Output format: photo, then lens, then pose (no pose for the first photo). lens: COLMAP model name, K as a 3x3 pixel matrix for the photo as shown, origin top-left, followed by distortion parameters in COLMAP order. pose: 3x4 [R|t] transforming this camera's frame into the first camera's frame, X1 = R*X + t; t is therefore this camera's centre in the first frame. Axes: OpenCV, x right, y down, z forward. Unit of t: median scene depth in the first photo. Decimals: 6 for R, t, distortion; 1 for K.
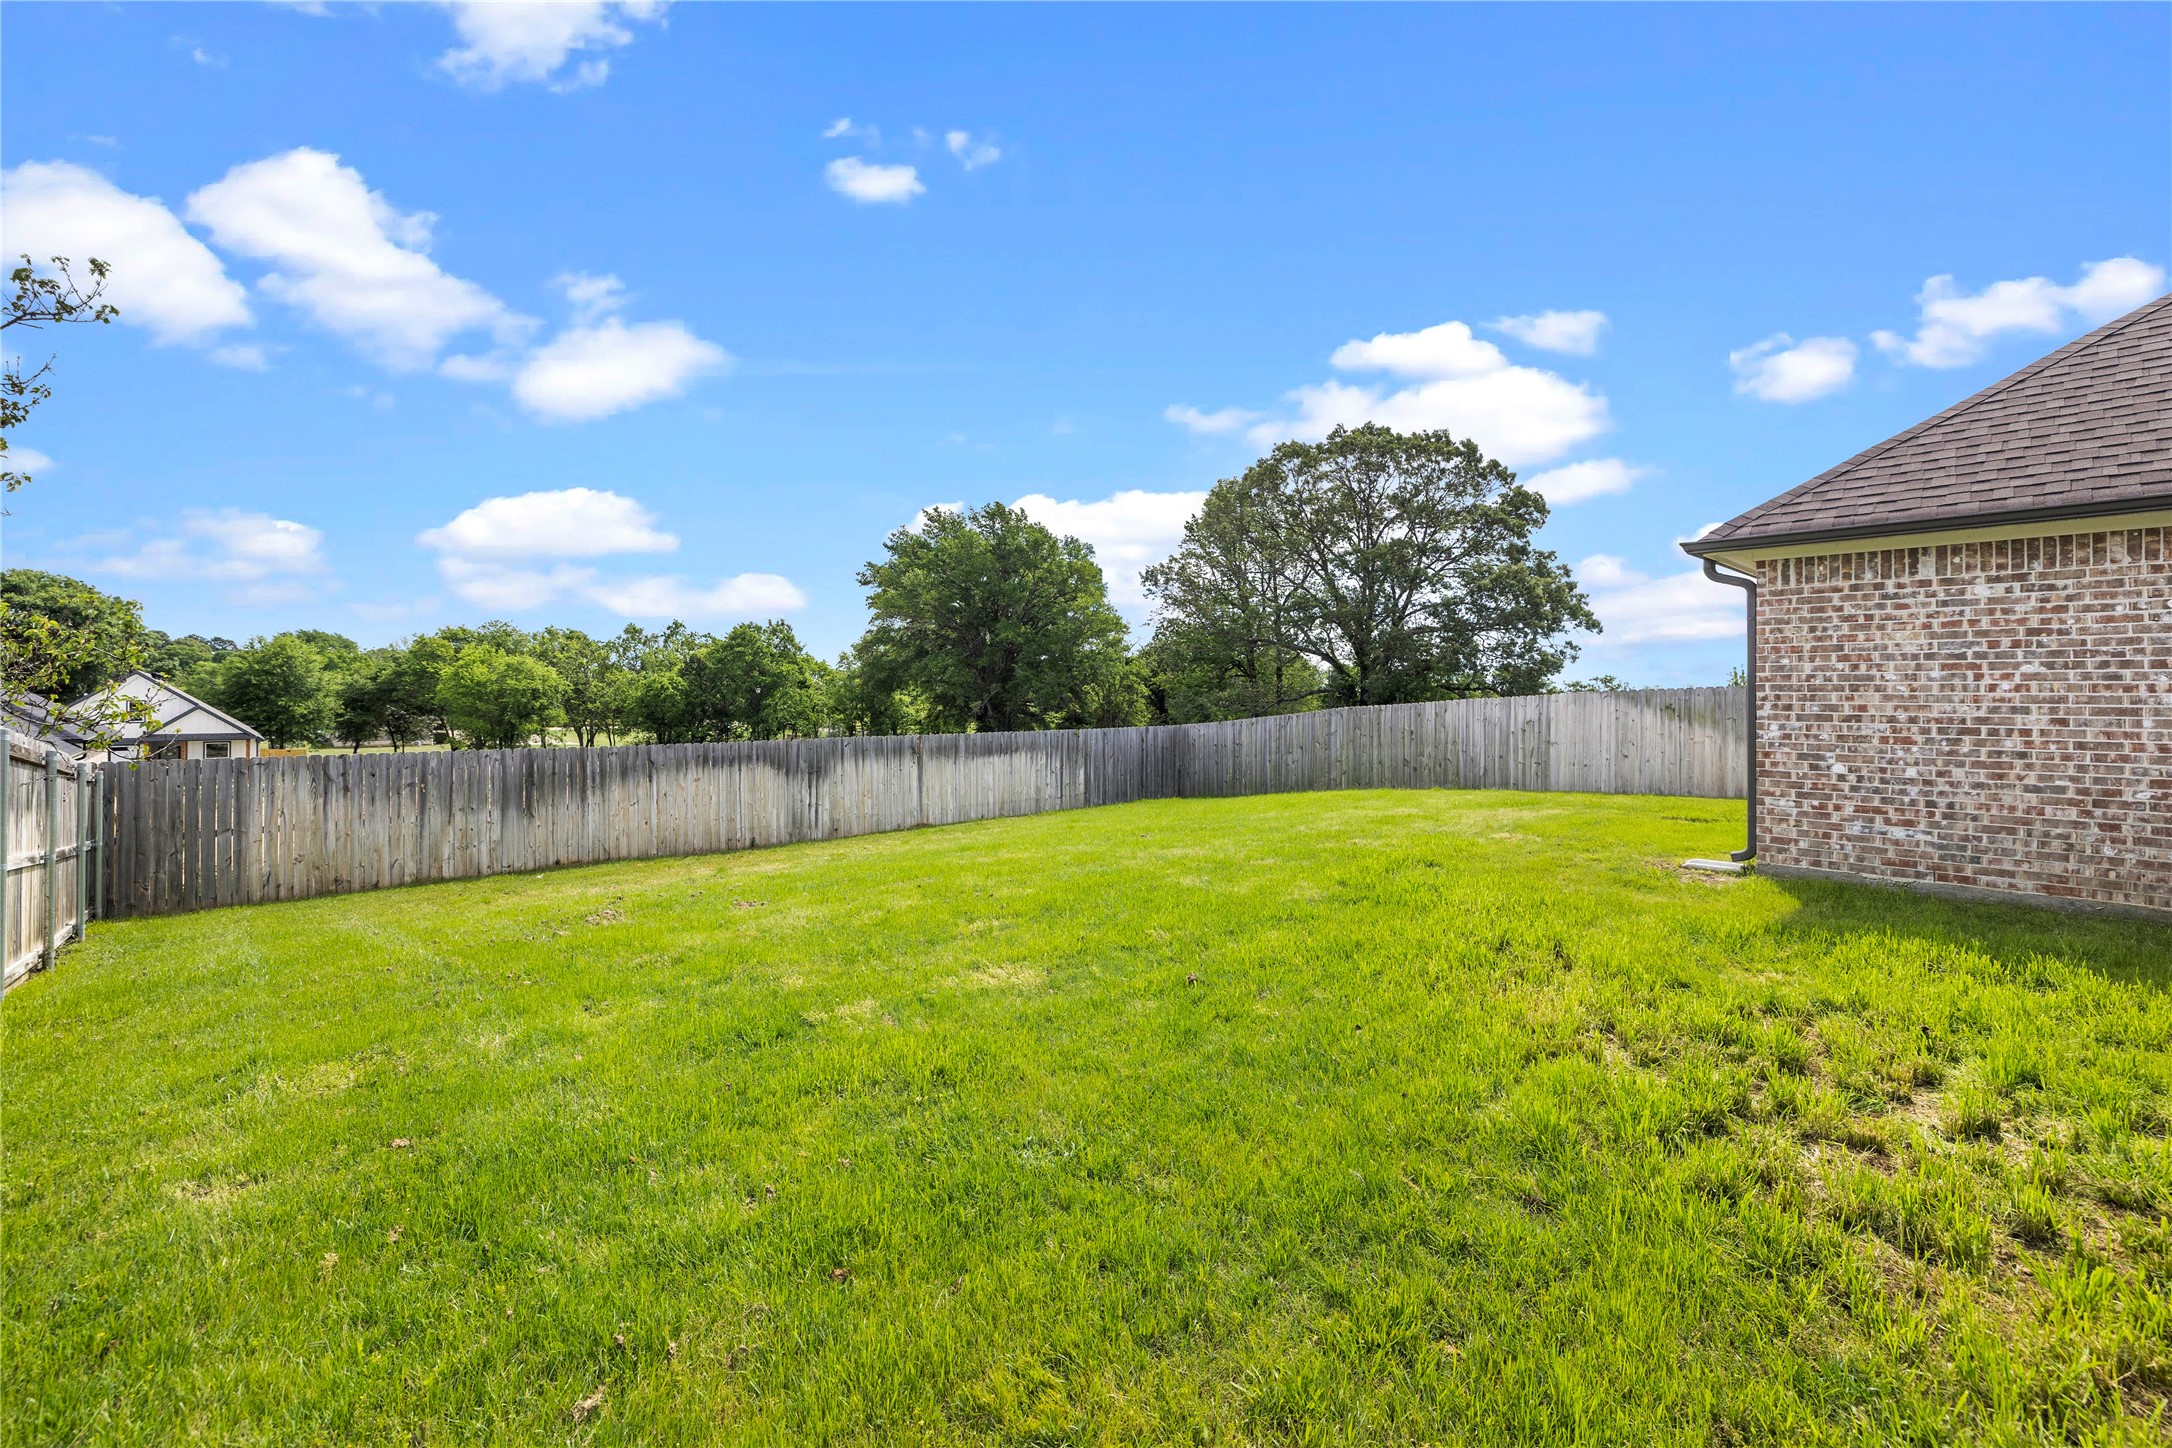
lens RADIAL K [[919.5, 0, 1074.0], [0, 919.5, 704.6], [0, 0, 1]] dist [0.000445, 0.001222]
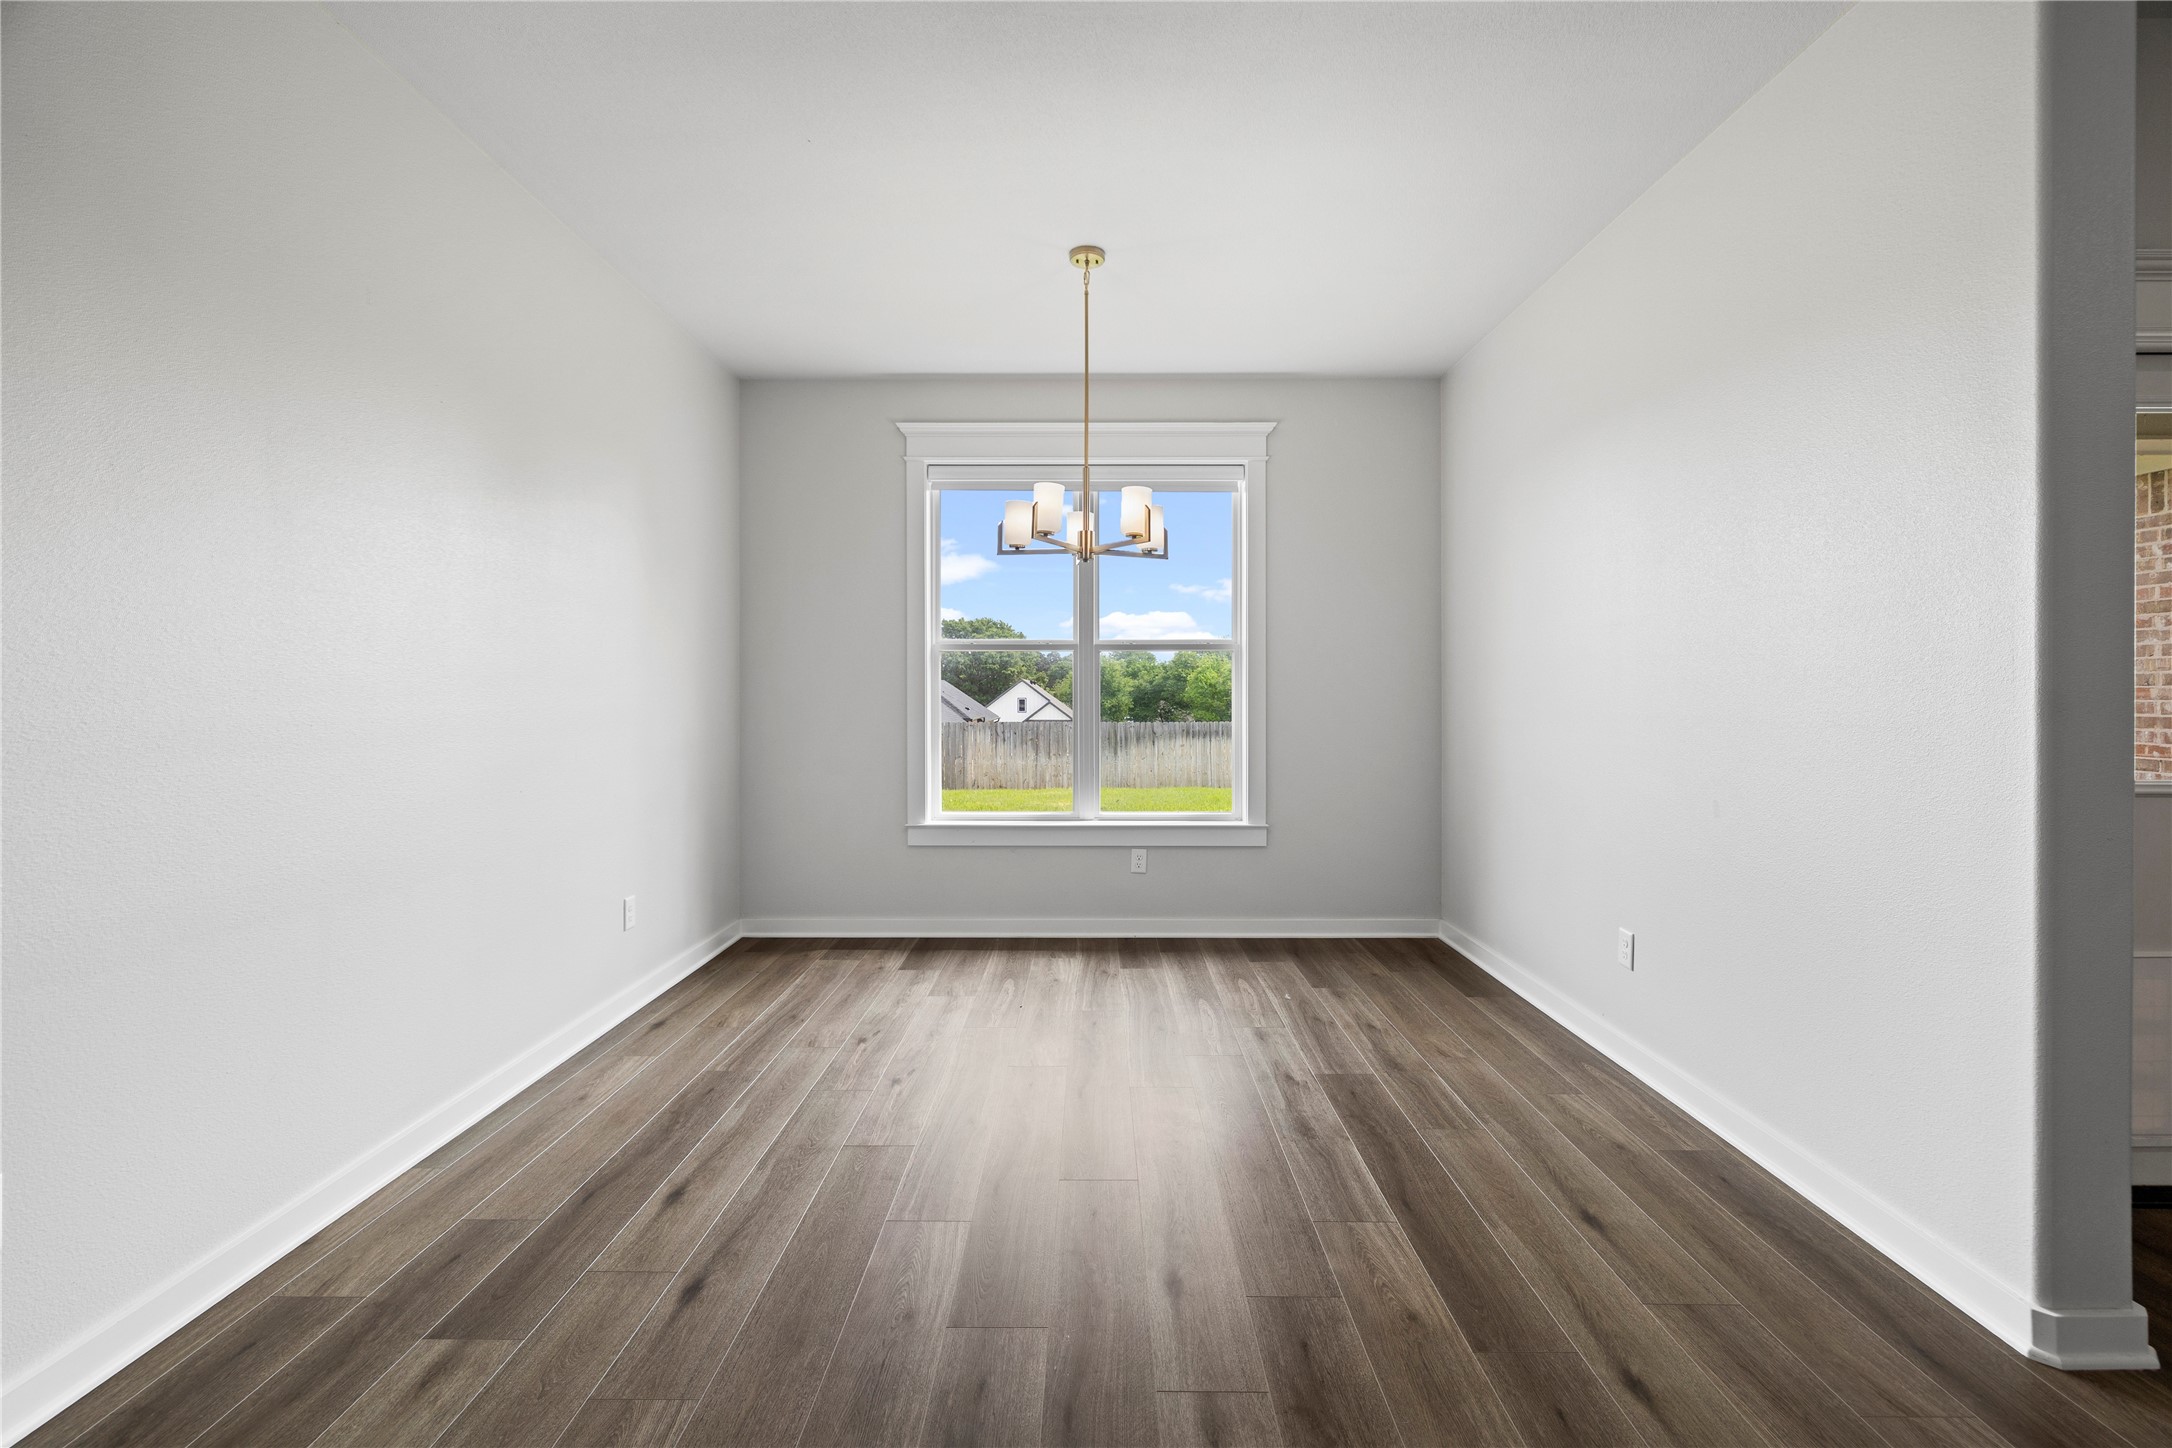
lens RADIAL K [[919.5, 0, 1085.3], [0, 919.5, 689.2], [0, 0, 1]] dist [0.000445, 0.001222]
pose [[0.726215, -0.007983, -0.687422, 0.516863], [-0.002798, 0.999890, -0.014567, 0.009225], [0.687462, 0.012502, 0.726112, -0.229600]]
